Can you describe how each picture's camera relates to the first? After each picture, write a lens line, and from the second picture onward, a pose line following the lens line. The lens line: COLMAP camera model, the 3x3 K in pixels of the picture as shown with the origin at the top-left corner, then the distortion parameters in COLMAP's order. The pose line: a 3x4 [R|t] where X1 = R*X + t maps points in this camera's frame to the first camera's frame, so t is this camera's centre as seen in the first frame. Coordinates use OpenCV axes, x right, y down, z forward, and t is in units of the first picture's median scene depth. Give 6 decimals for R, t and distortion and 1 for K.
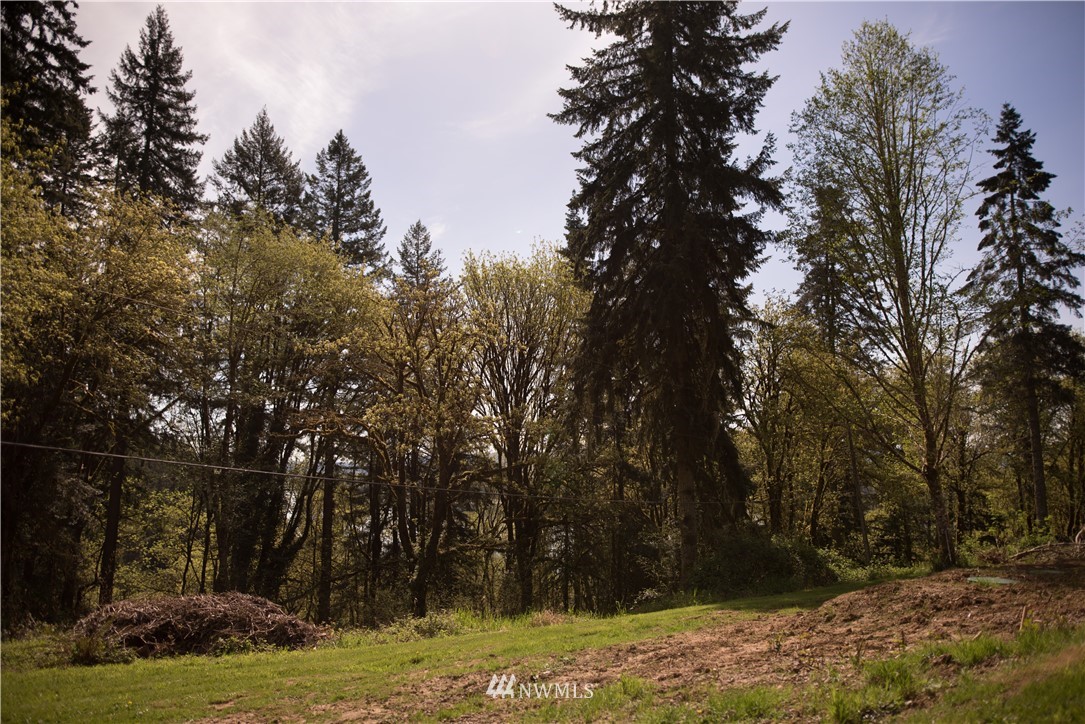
lens RADIAL K [[748.9, 0, 542.5], [0, 748.9, 362.0], [0, 0, 1]] dist [-0.045309, 0.040377]
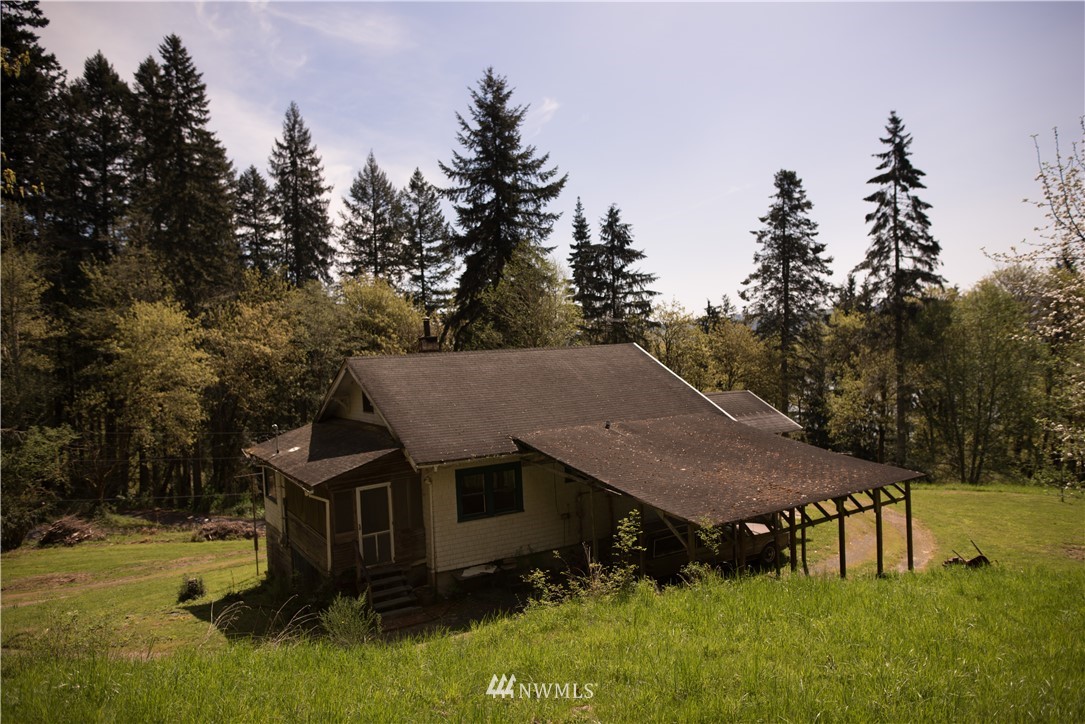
lens RADIAL K [[748.9, 0, 542.5], [0, 748.9, 362.0], [0, 0, 1]] dist [-0.045309, 0.040377]
pose [[0.948016, -0.025353, -0.317210, 0.413016], [0.081807, 0.982736, 0.165942, -0.175380], [0.307526, -0.183266, 0.933724, -0.326137]]
